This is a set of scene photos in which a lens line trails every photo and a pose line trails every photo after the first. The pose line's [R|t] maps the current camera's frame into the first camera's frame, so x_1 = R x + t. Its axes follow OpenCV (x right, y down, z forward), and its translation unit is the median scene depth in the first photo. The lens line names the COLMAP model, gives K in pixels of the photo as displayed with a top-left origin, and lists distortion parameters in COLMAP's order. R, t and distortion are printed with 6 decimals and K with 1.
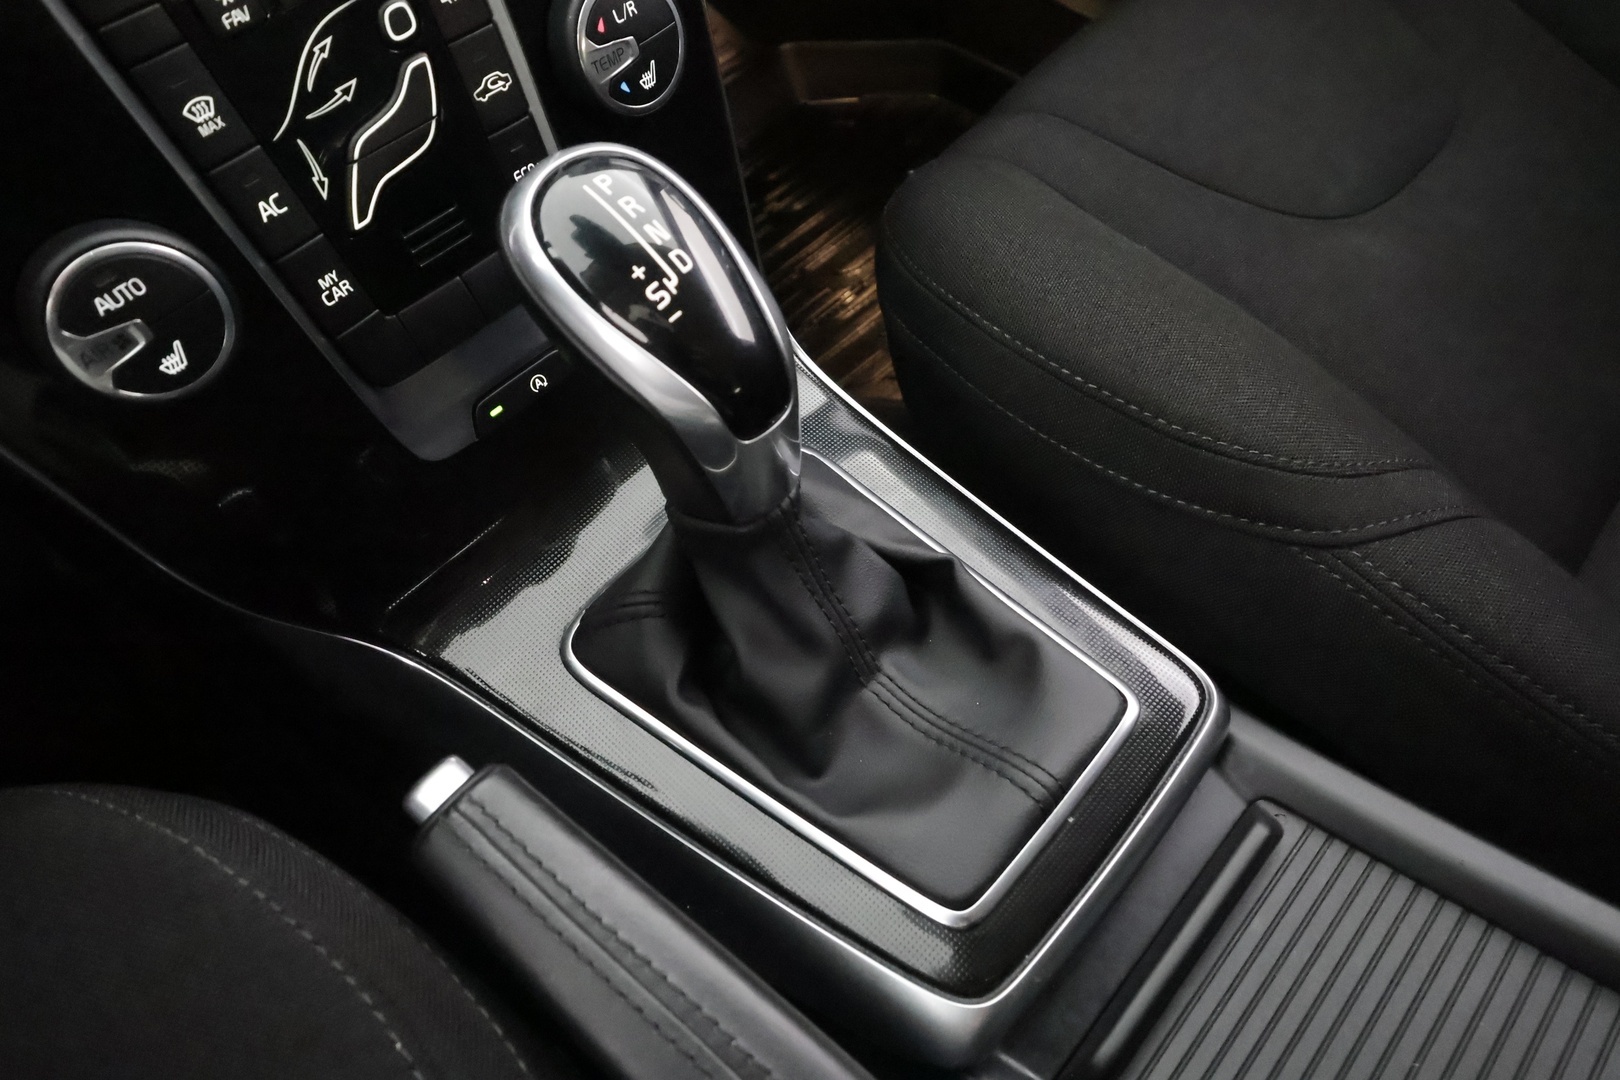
lens RADIAL K [[986.9, 0, 810.0], [0, 986.9, 540.0], [0, 0, 1]] dist [0.004477, 0.000254]
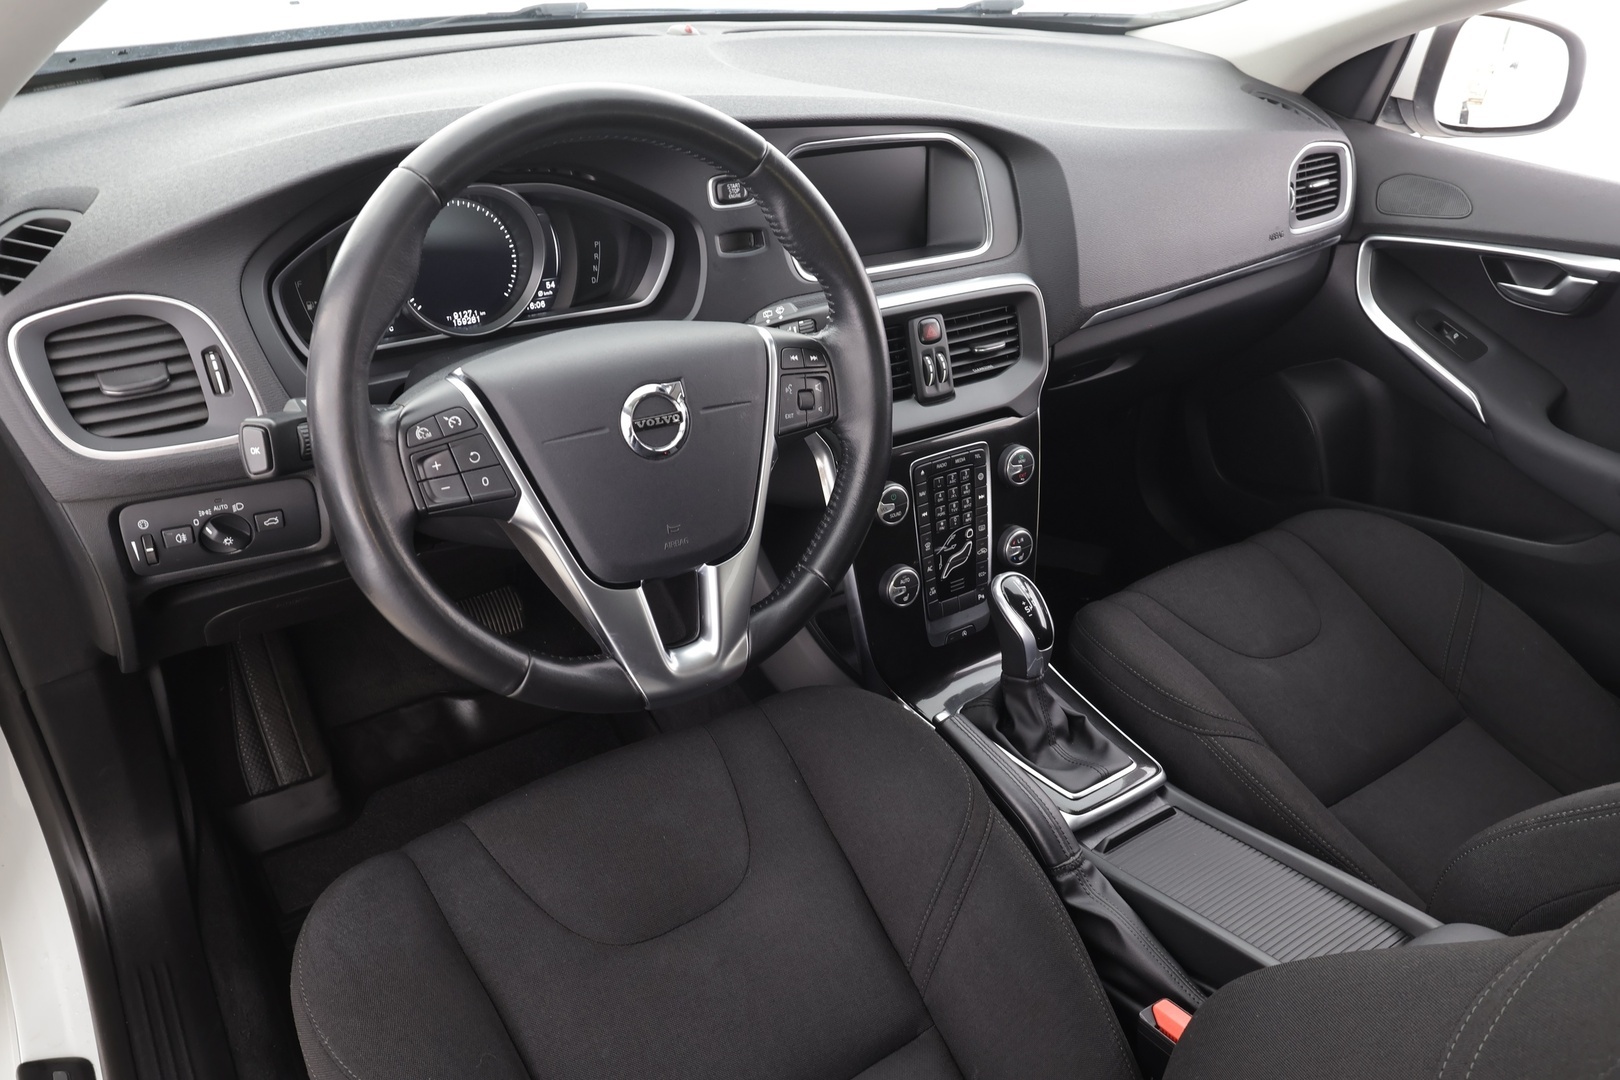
lens RADIAL K [[1159.4, 0, 810.0], [0, 1159.4, 540.0], [0, 0, 1]] dist [0.000047, -0.001202]
pose [[0.967224, 0.215710, -0.133964, -0.395623], [-0.251245, 0.889424, -0.381838, 1.391303], [0.036784, 0.402981, 0.914469, -3.166123]]
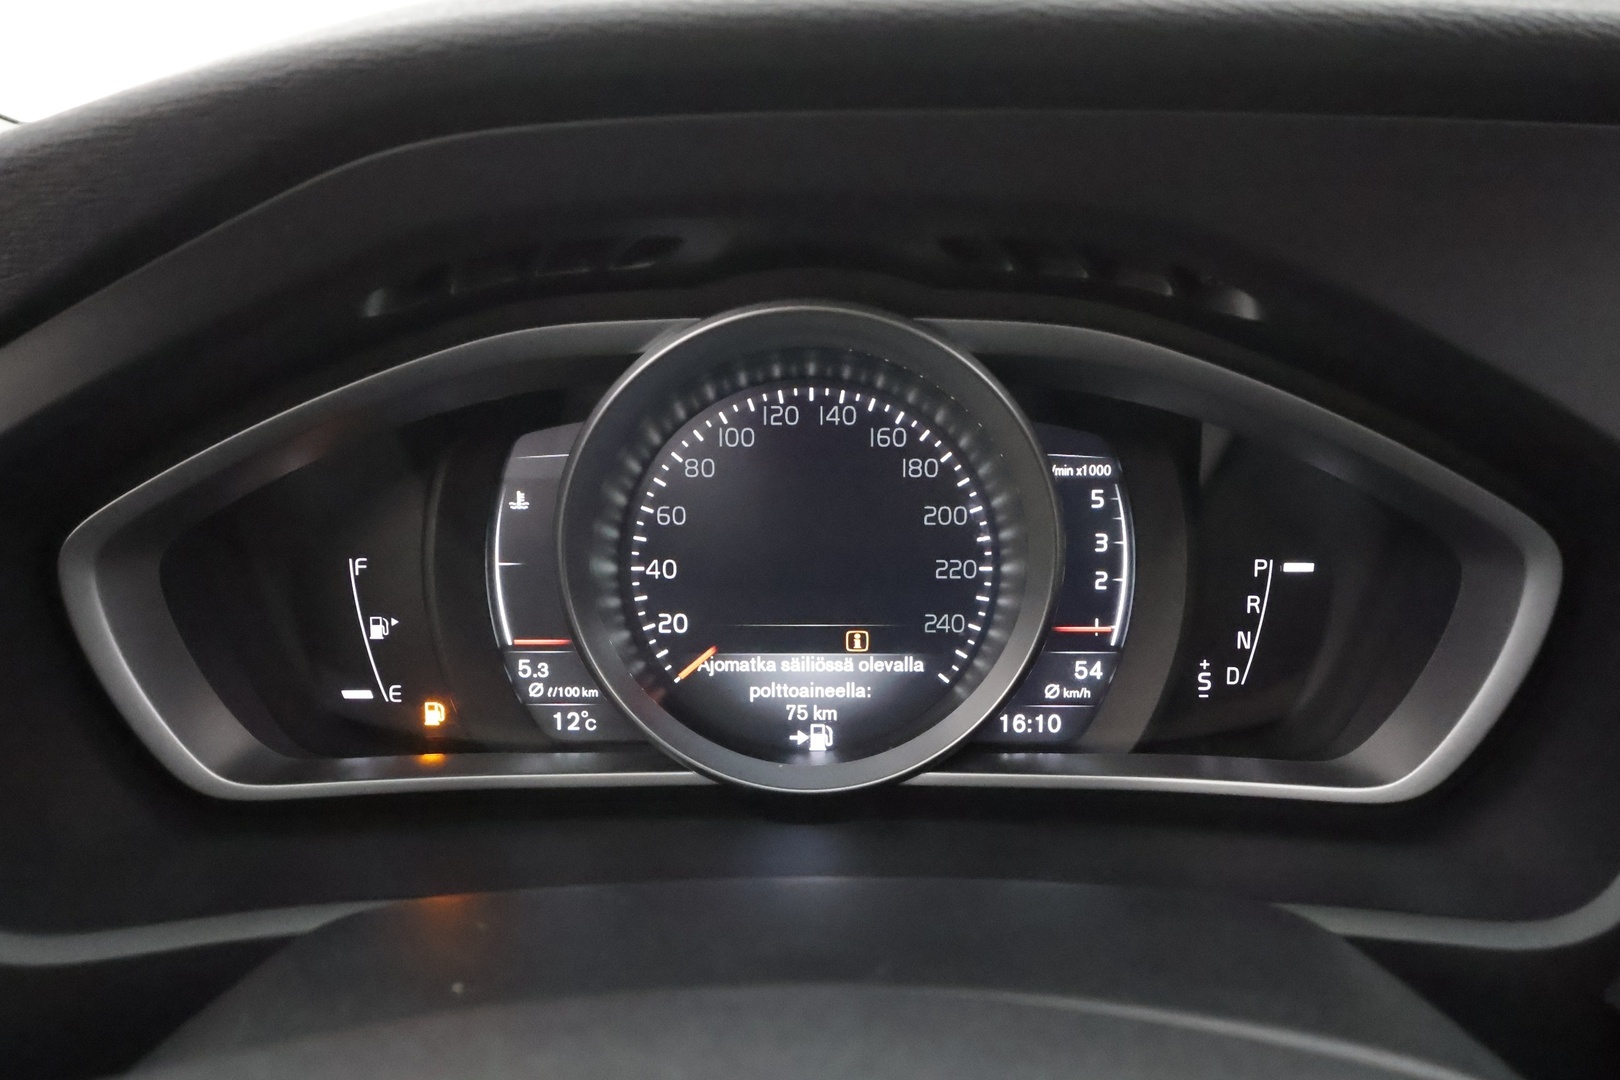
lens RADIAL K [[1274.3, 0, 810.0], [0, 1274.3, 540.0], [0, 0, 1]] dist [-0.001734, -0.000657]
pose [[0.676280, 0.262861, -0.688149, -1.292183], [-0.625116, 0.698993, -0.347330, -0.163626], [0.389712, 0.665065, 0.637034, -0.936821]]
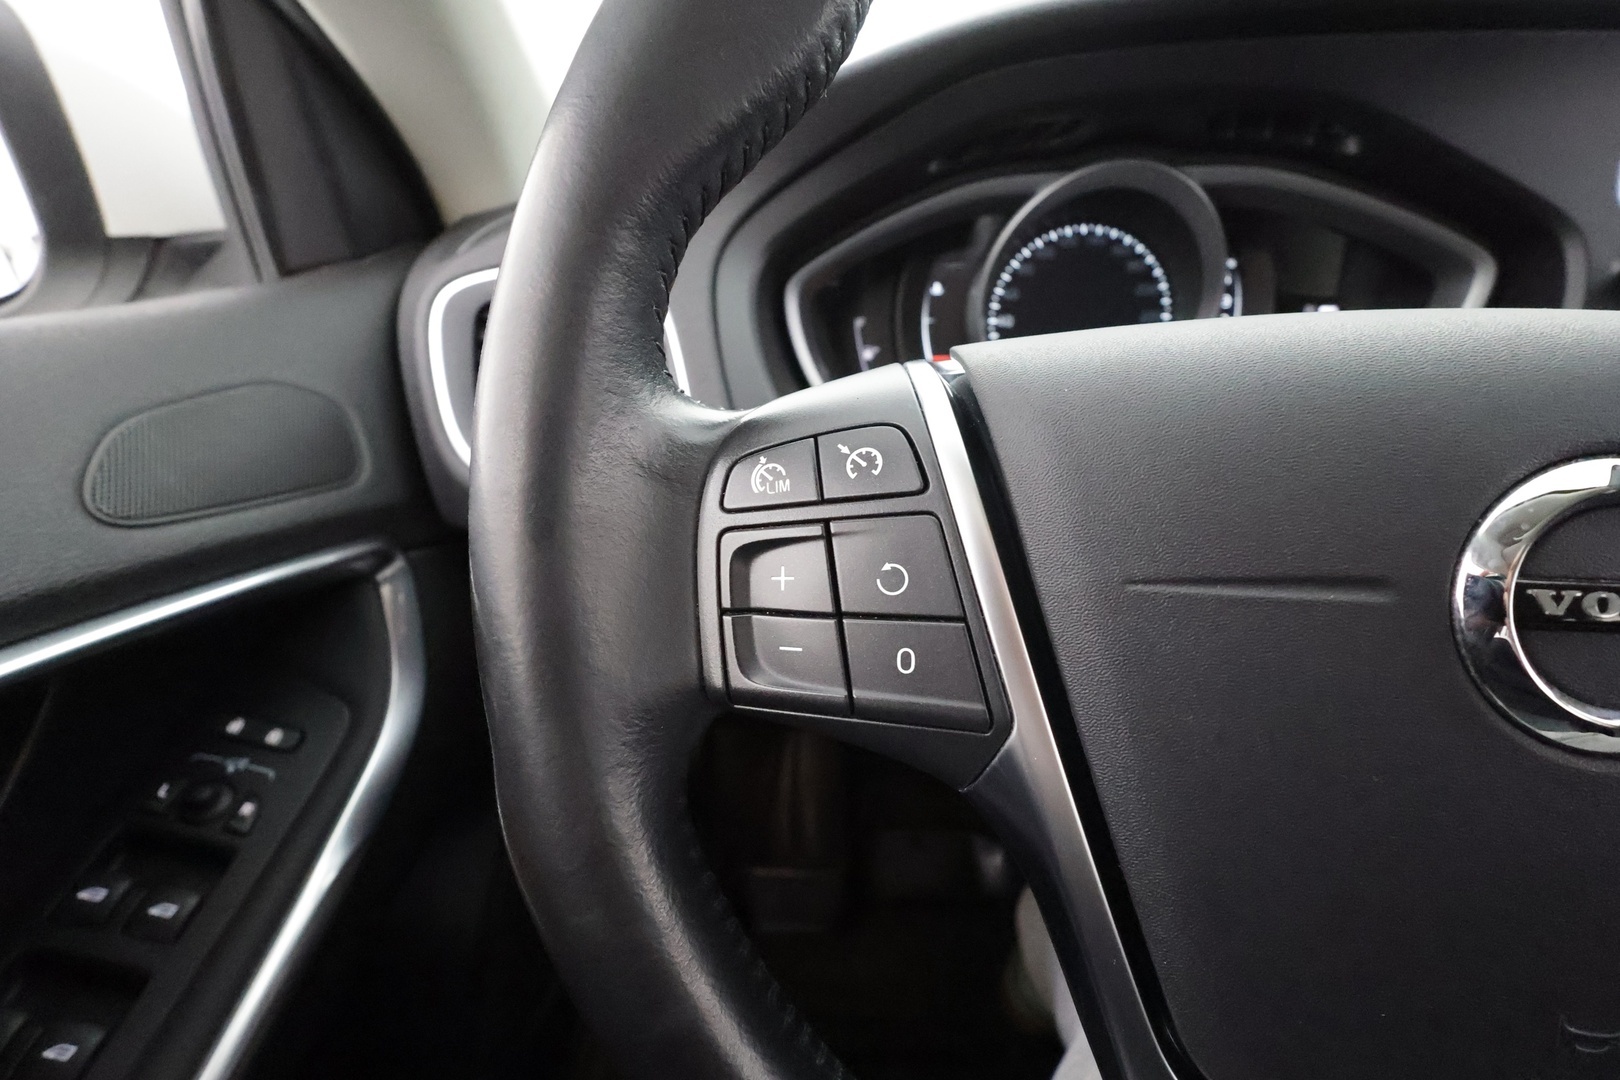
lens RADIAL K [[752.9, 0, 810.0], [0, 752.9, 540.0], [0, 0, 1]] dist [-0.001652, 0.000692]
pose [[0.609874, 0.351102, -0.710480, -1.222119], [-0.647392, 0.737807, -0.191113, 0.490310], [0.457097, 0.576514, 0.677270, -1.182521]]
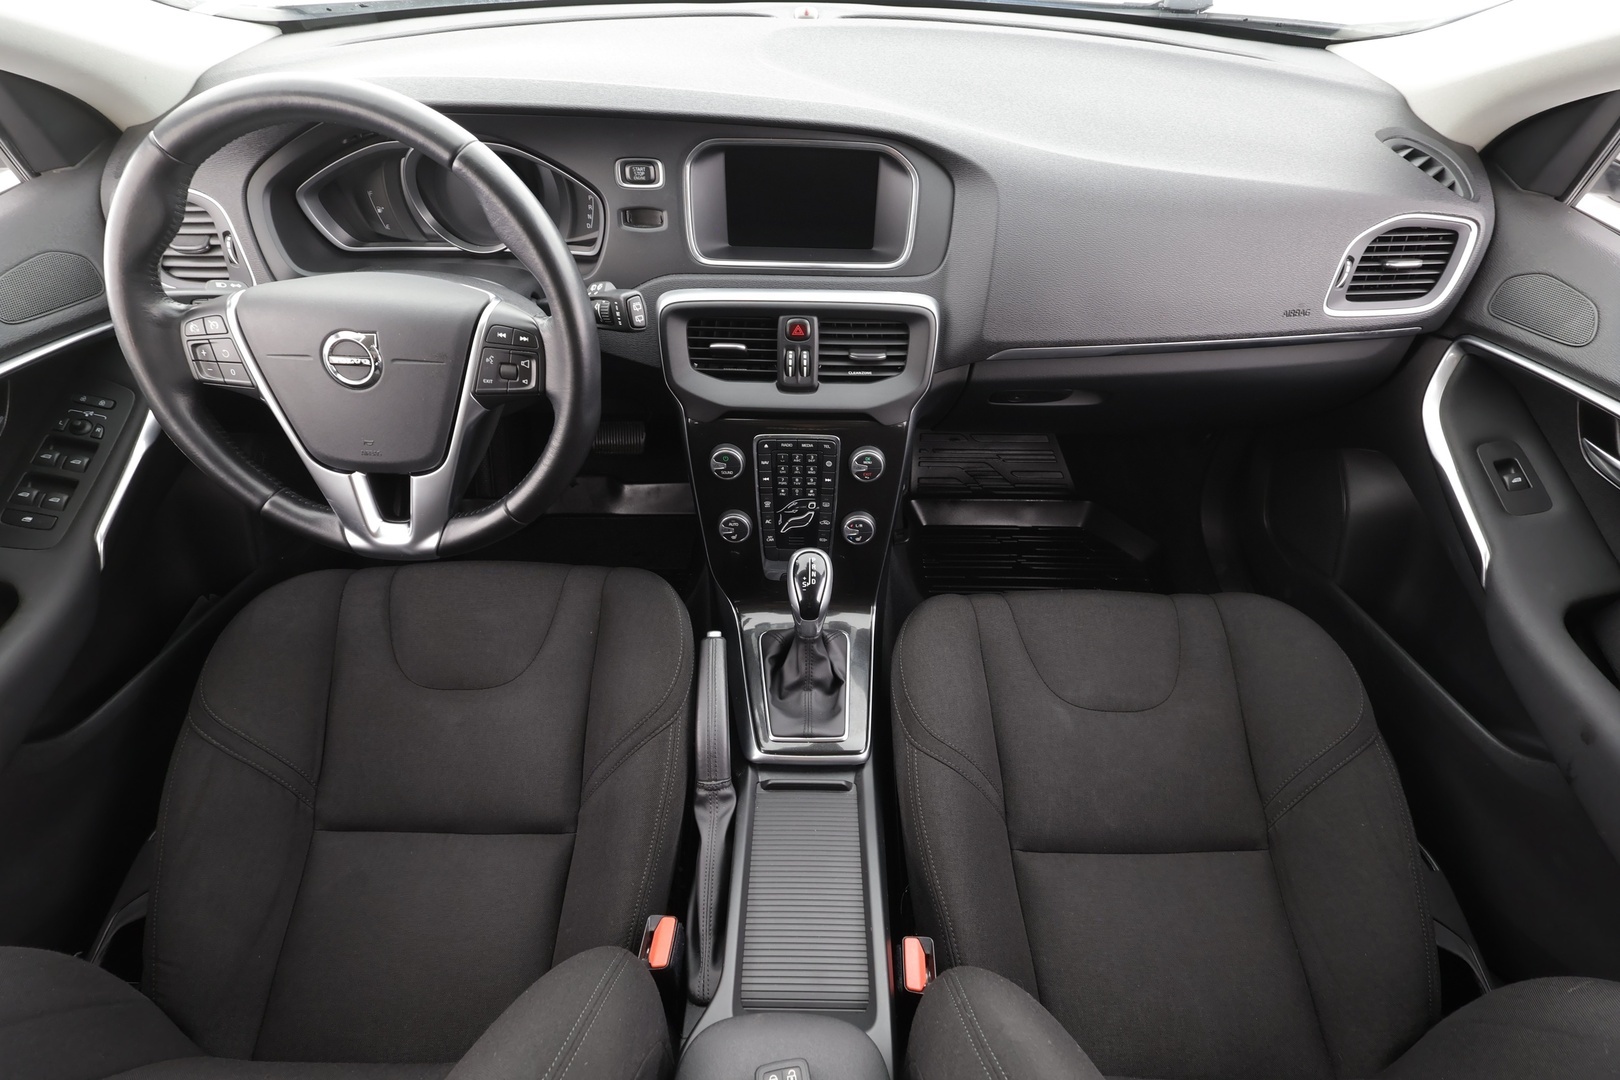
lens RADIAL K [[752.9, 0, 810.0], [0, 752.9, 540.0], [0, 0, 1]] dist [-0.001652, 0.000692]
pose [[0.673722, 0.575997, -0.462954, 1.303133], [-0.635851, 0.771062, 0.034006, -0.500845], [0.376554, 0.271459, 0.885730, -2.088594]]
